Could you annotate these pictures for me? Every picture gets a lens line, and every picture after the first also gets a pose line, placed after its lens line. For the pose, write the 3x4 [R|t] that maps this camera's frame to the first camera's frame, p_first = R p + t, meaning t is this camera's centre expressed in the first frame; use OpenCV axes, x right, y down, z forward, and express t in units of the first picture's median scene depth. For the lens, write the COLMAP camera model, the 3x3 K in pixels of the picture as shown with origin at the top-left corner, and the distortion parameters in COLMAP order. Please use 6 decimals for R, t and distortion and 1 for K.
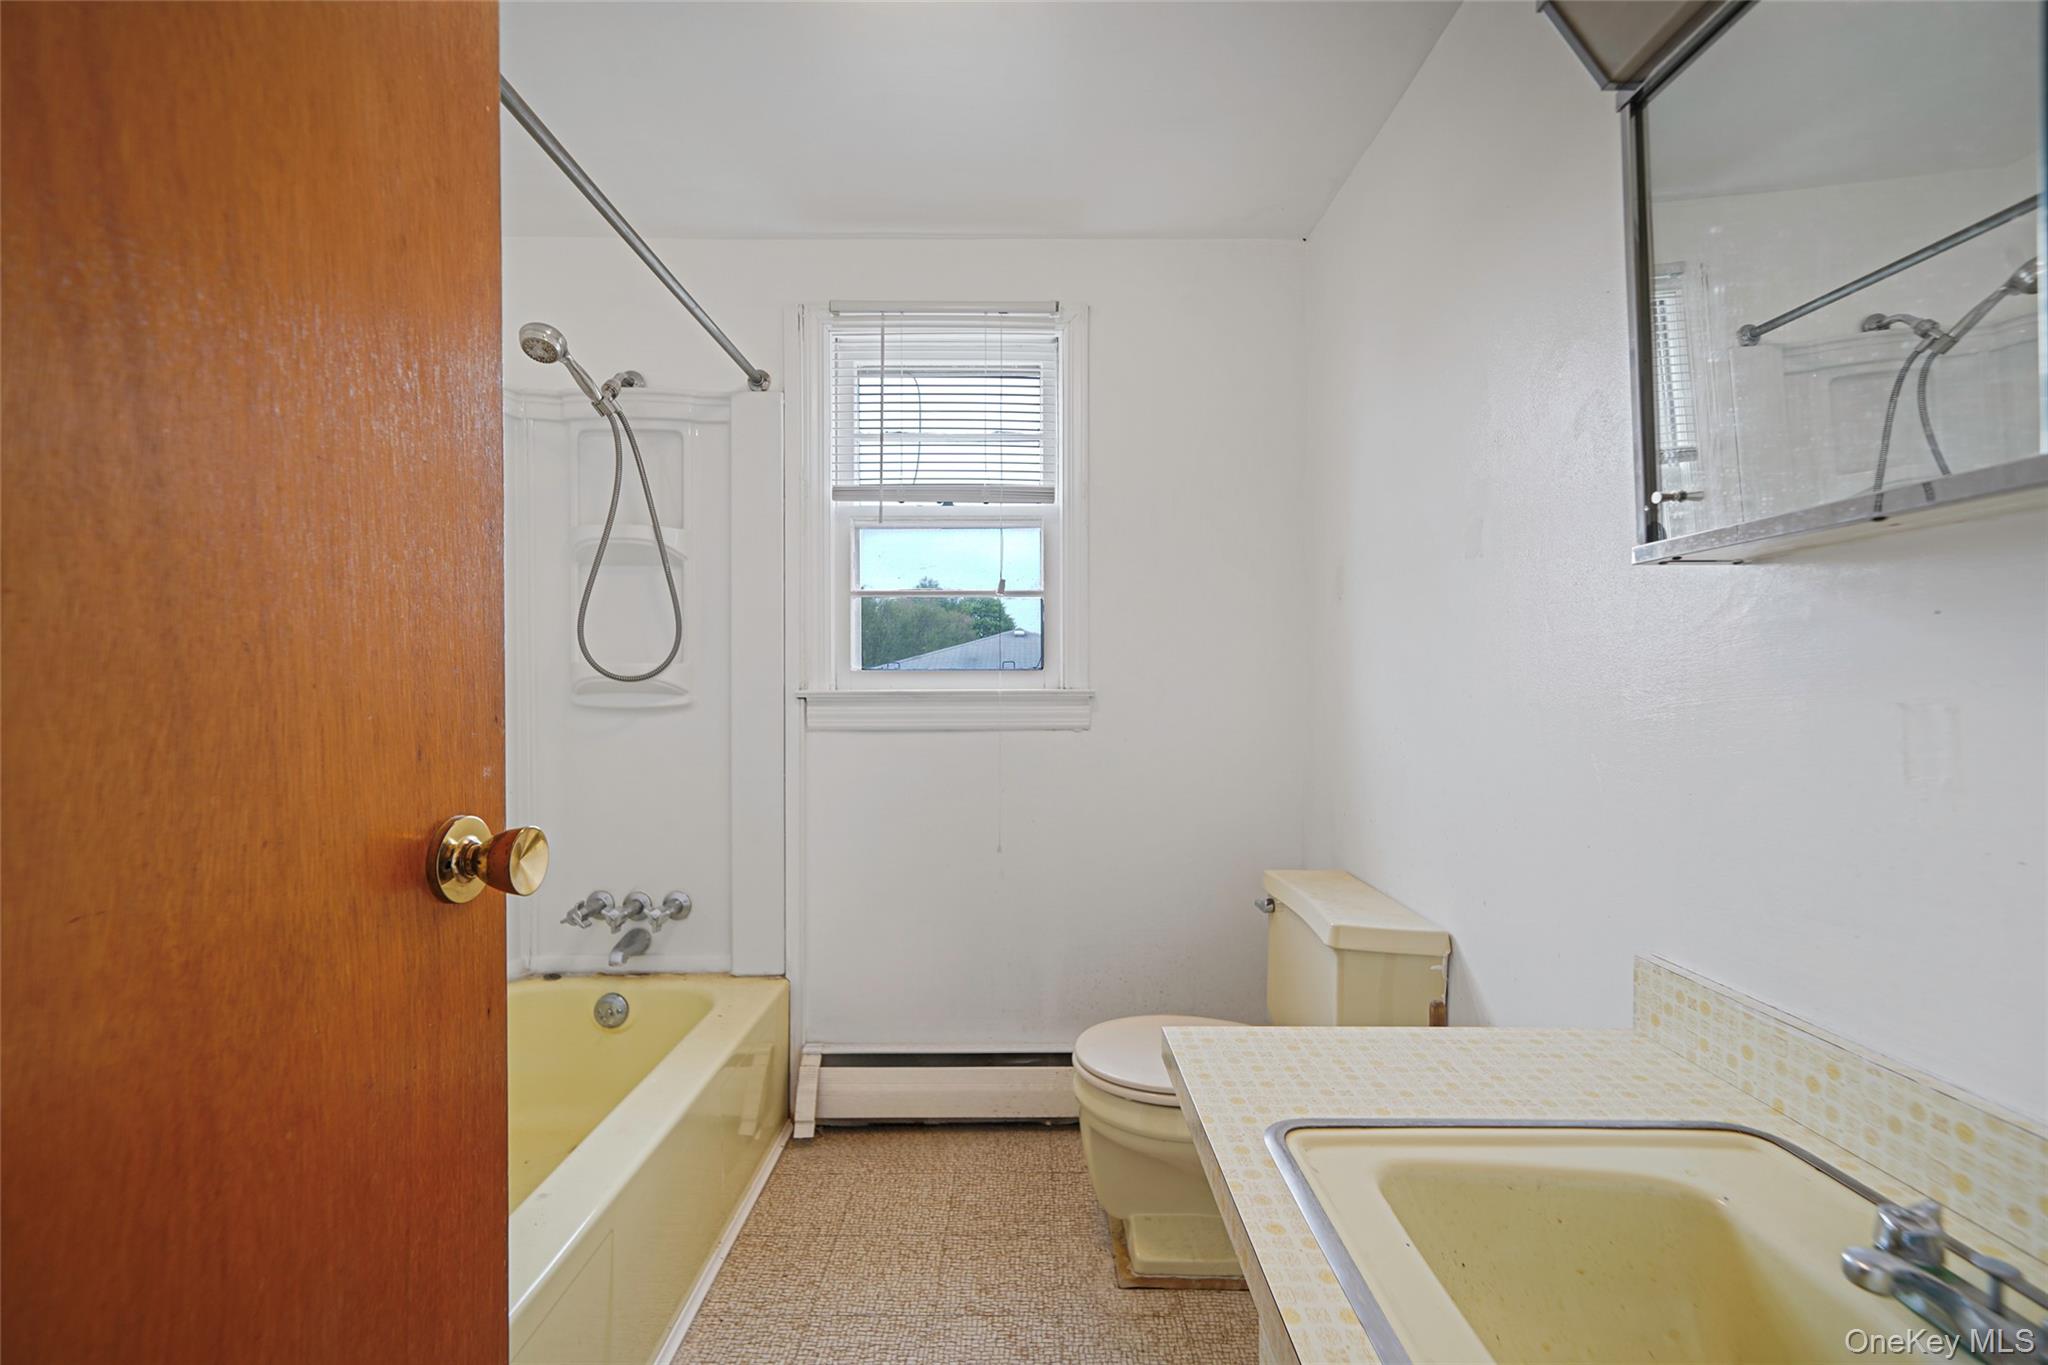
lens RADIAL K [[907.7, 0, 1025.5], [0, 907.7, 679.2], [0, 0, 1]] dist [0.004707, 0.000687]
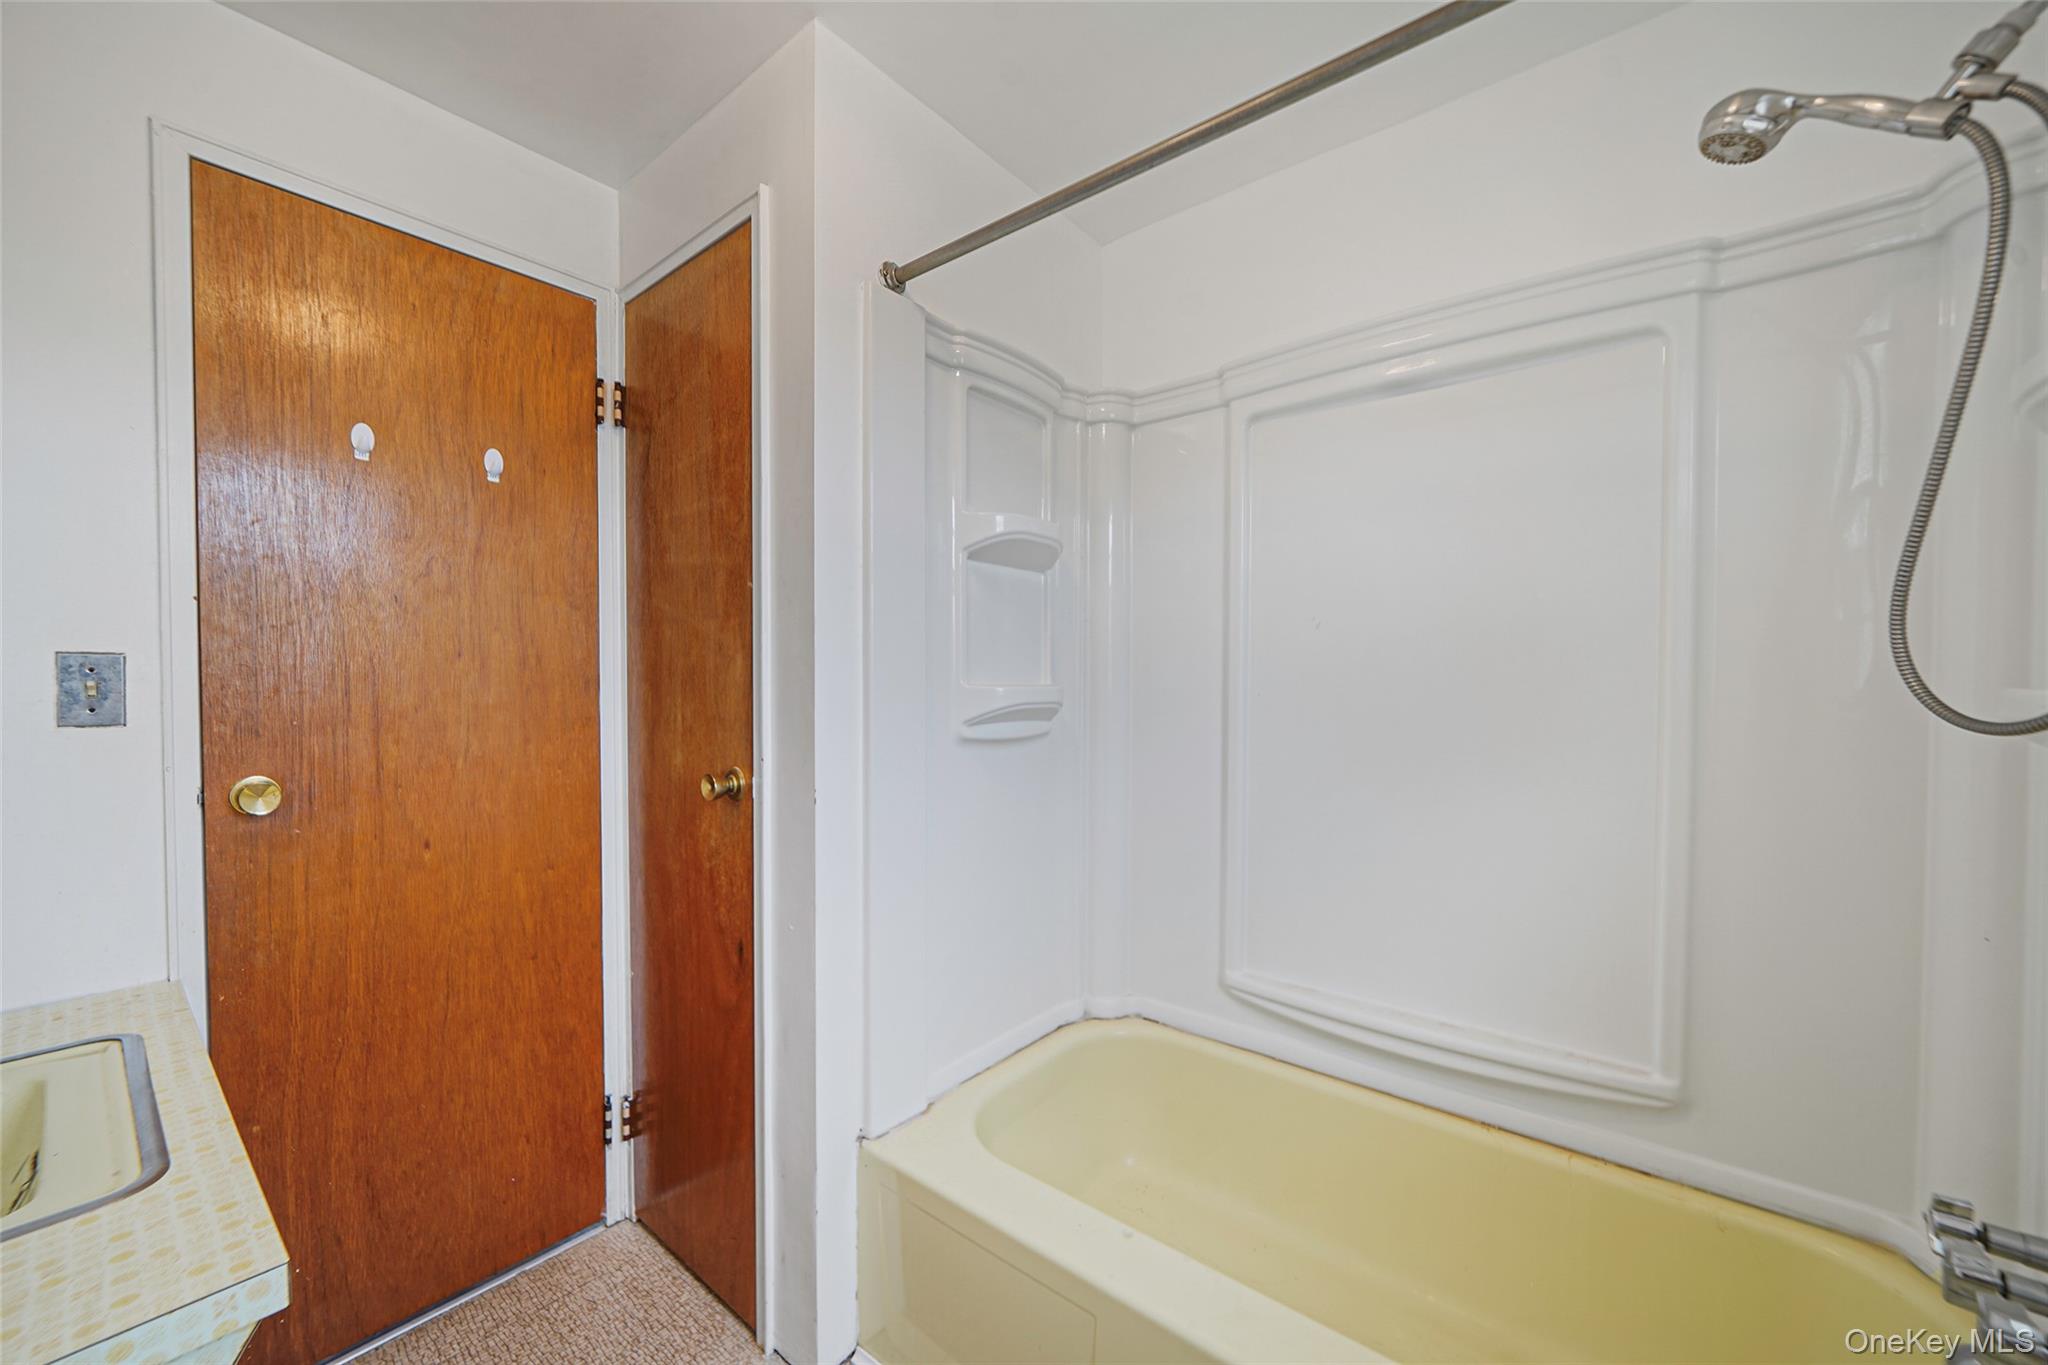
lens RADIAL K [[817.2, 0, 1028.1], [0, 817.2, 689.1], [0, 0, 1]] dist [-0.006033, 0.002297]
pose [[-0.655339, -0.001936, -0.755332, 0.258044], [-0.003527, 0.999994, 0.000497, -0.036652], [0.755327, 0.002990, -0.655342, 1.875947]]
